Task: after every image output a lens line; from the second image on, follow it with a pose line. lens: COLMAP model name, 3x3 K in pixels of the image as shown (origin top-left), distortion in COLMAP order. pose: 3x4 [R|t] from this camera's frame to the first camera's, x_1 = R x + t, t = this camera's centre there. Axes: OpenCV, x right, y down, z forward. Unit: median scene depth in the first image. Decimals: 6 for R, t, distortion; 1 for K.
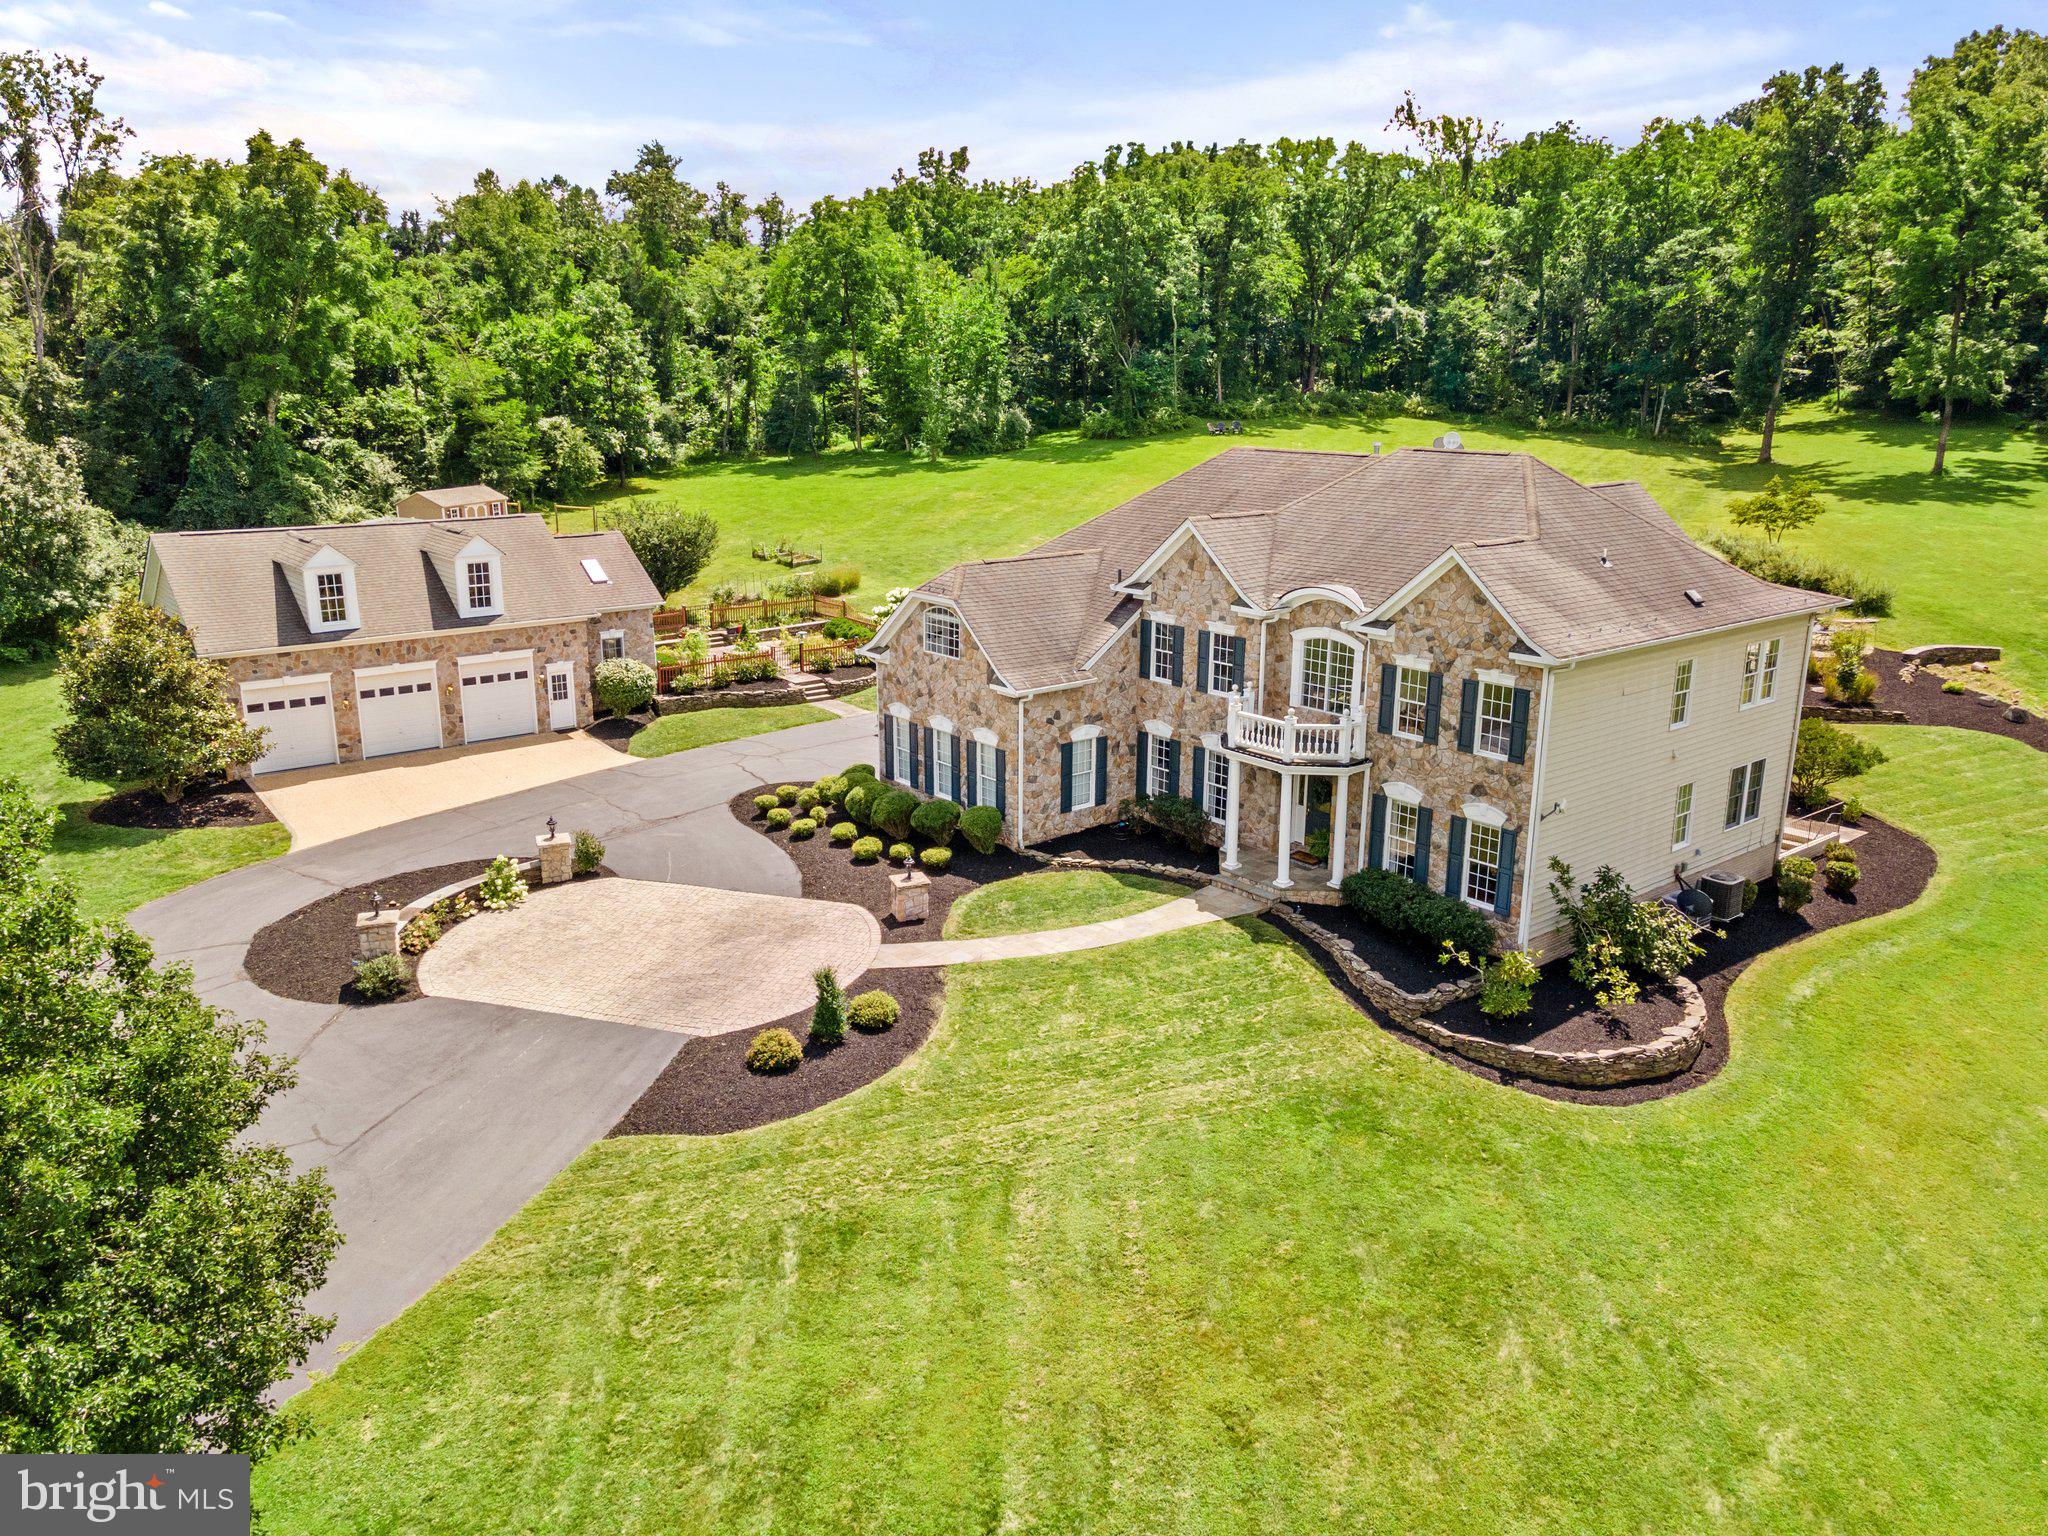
lens RADIAL K [[1476.8, 0, 1024.0], [0, 1476.8, 768.0], [0, 0, 1]] dist [0.050067, 0.002098]
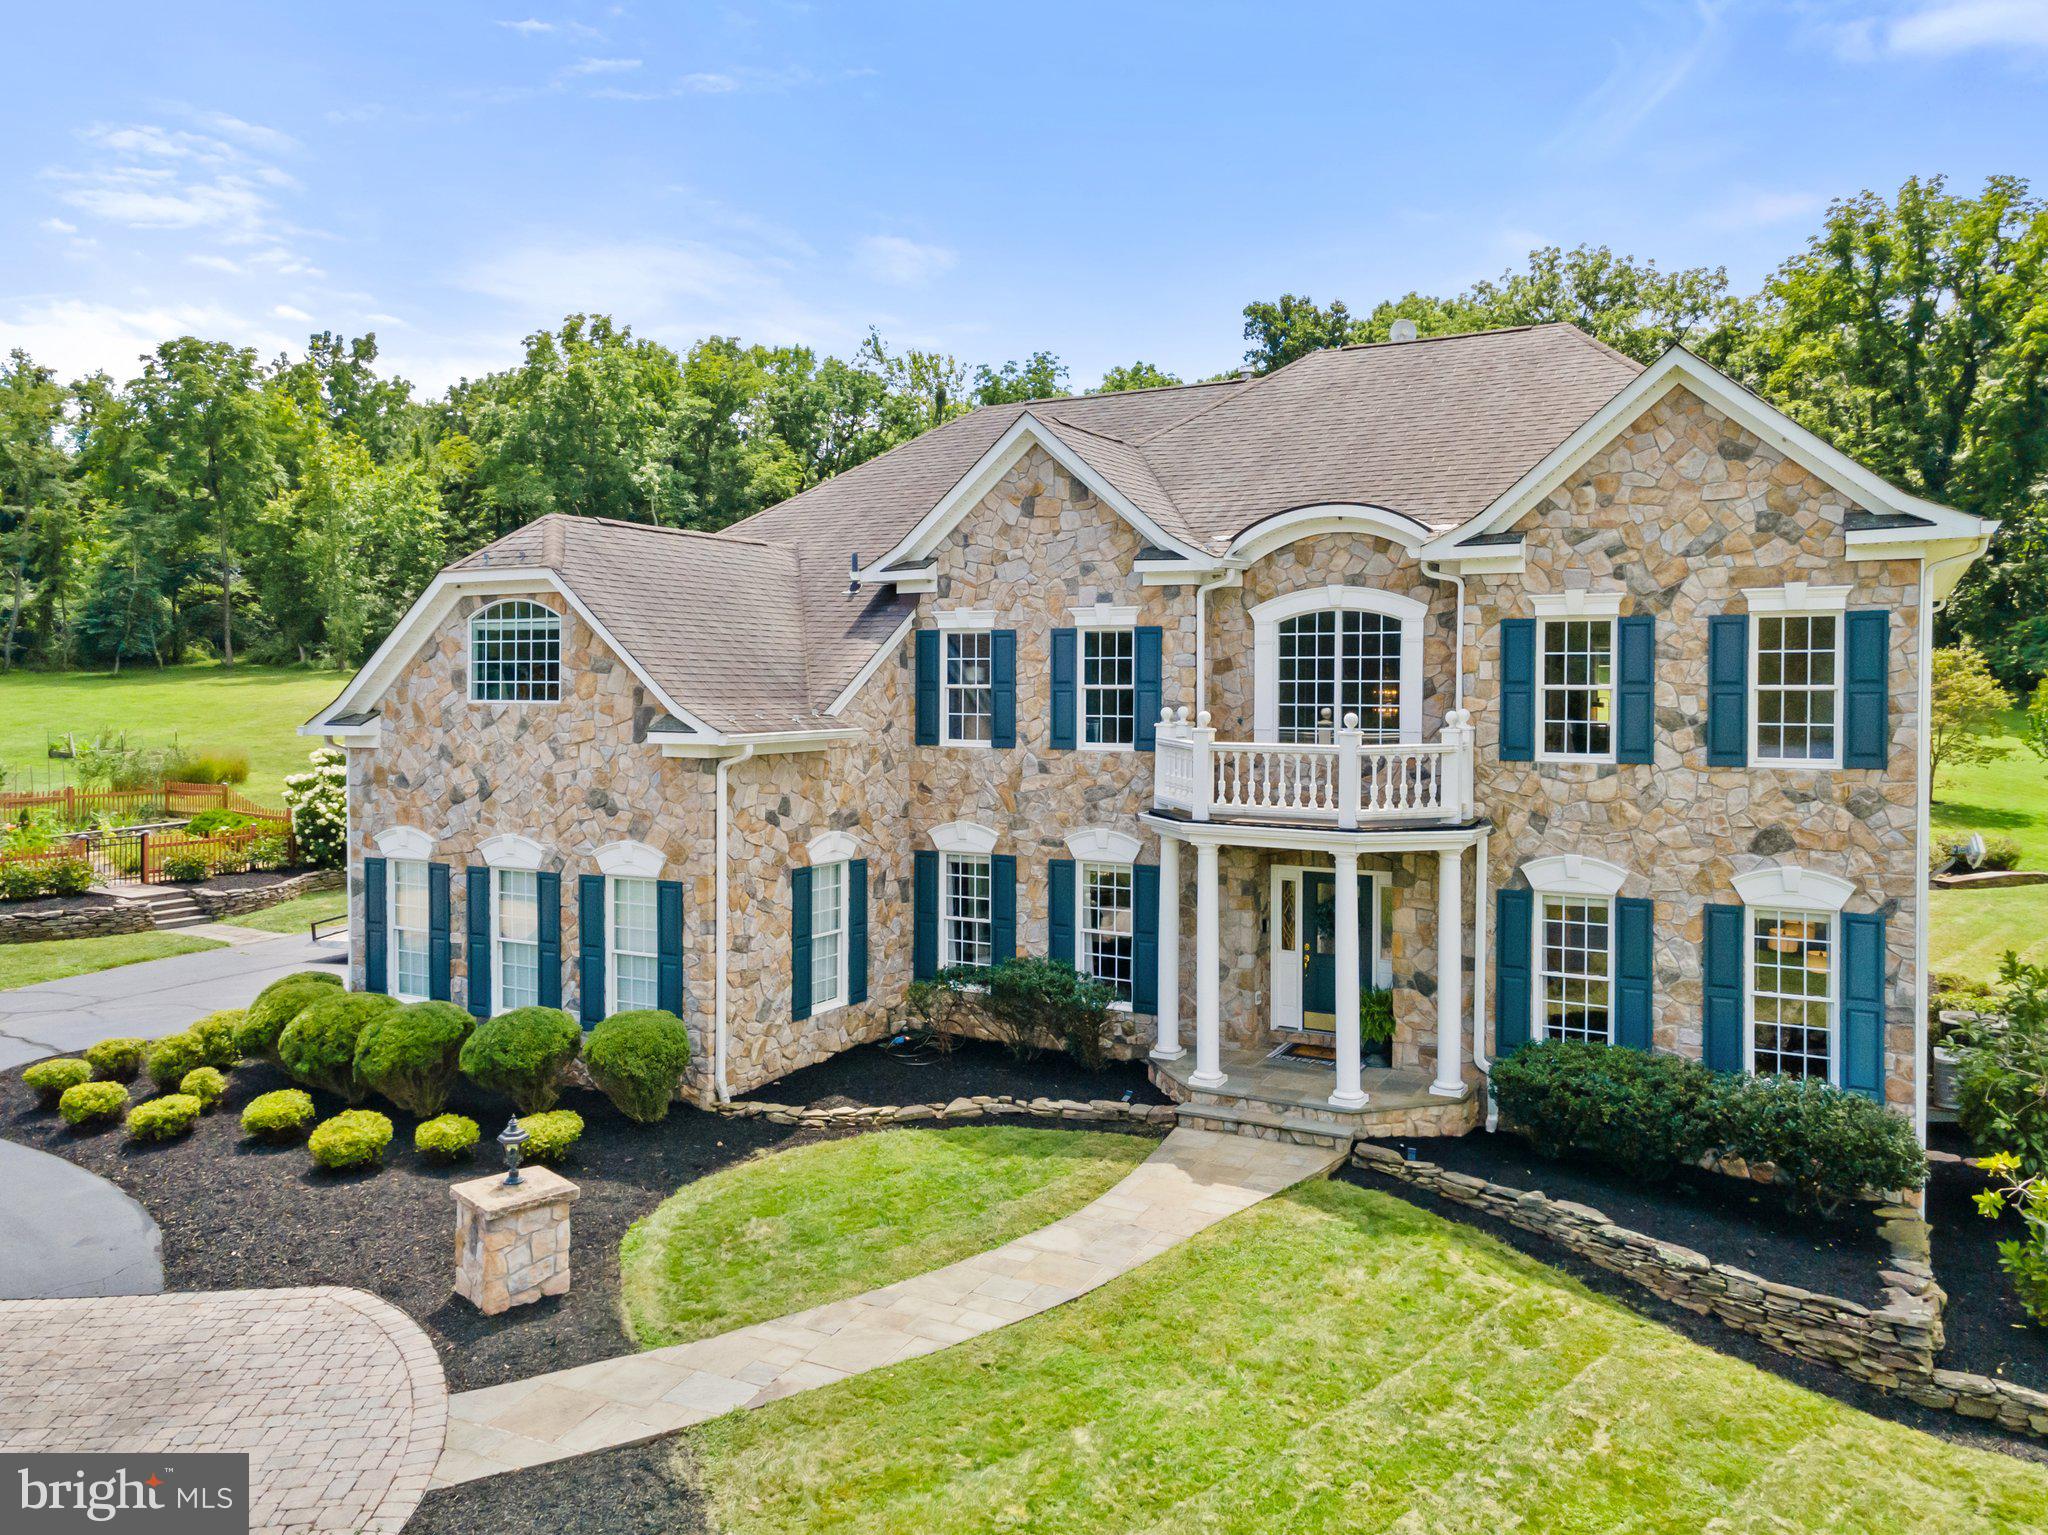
lens RADIAL K [[1530.9, 0, 1006.2], [0, 1530.9, 717.9], [0, 0, 1]] dist [0.012198, 0.059123]
pose [[0.931162, -0.011574, 0.364423, -0.089413], [0.097664, 0.970890, -0.218711, 0.050906], [-0.351283, 0.239246, 0.905186, 0.516704]]
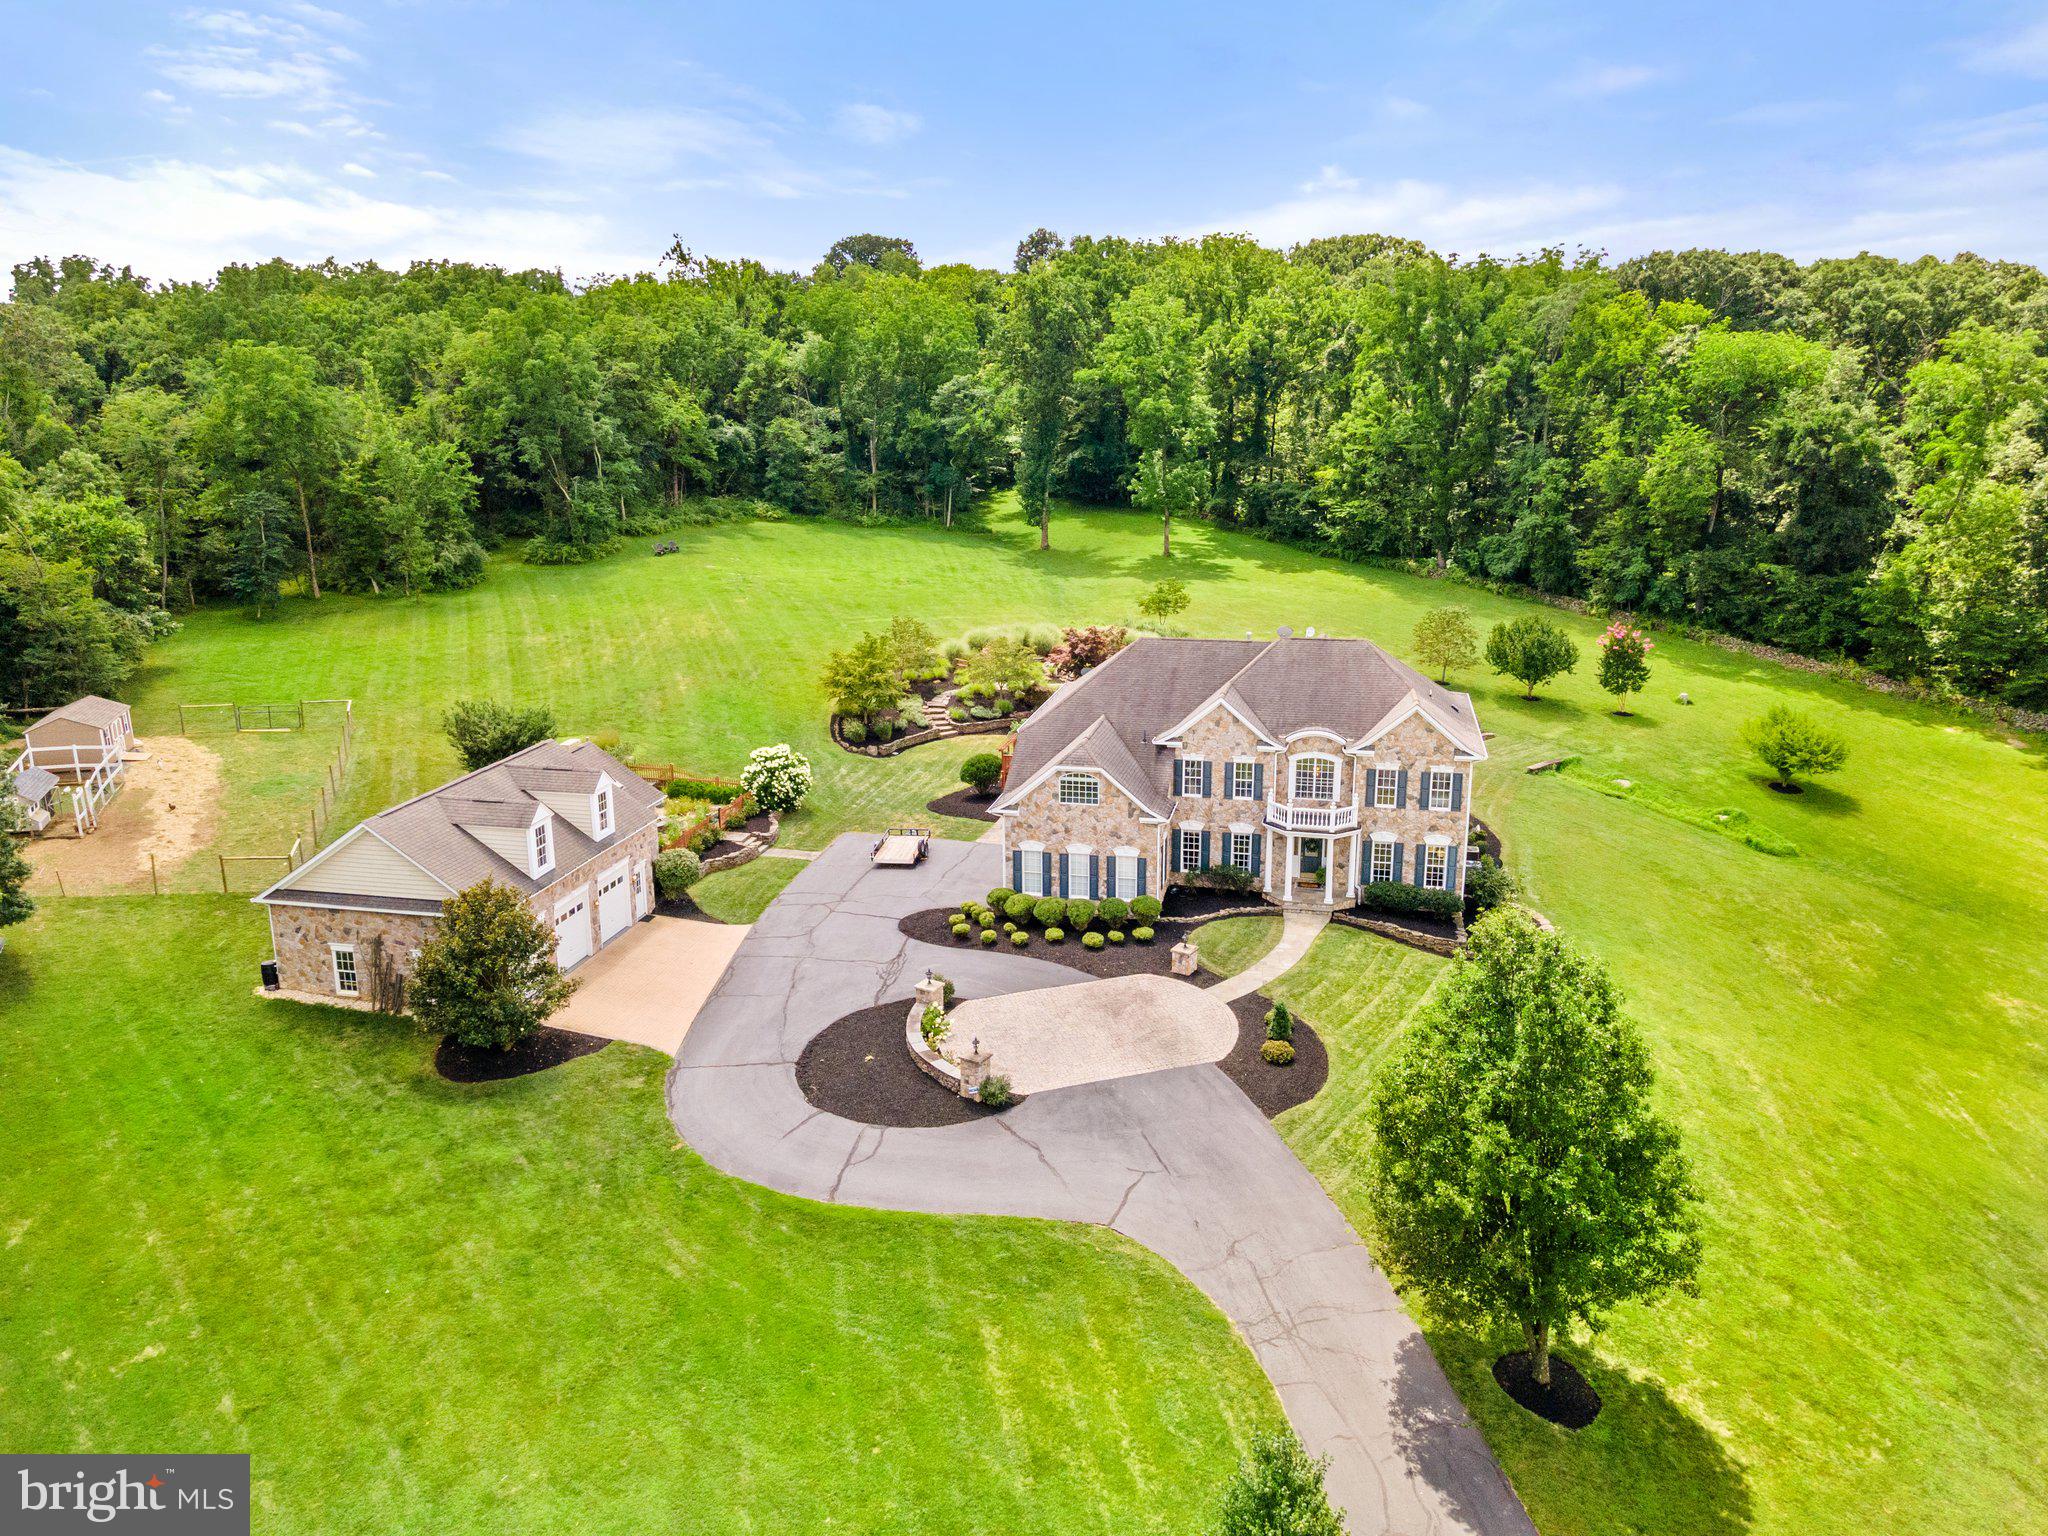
lens RADIAL K [[1476.8, 0, 1024.0], [0, 1476.8, 768.0], [0, 0, 1]] dist [0.050067, 0.002098]
pose [[0.790025, -0.160127, 0.591793, -1.000021], [0.168583, 0.984817, 0.041418, -0.187561], [-0.589440, 0.067045, 0.805025, -0.178285]]
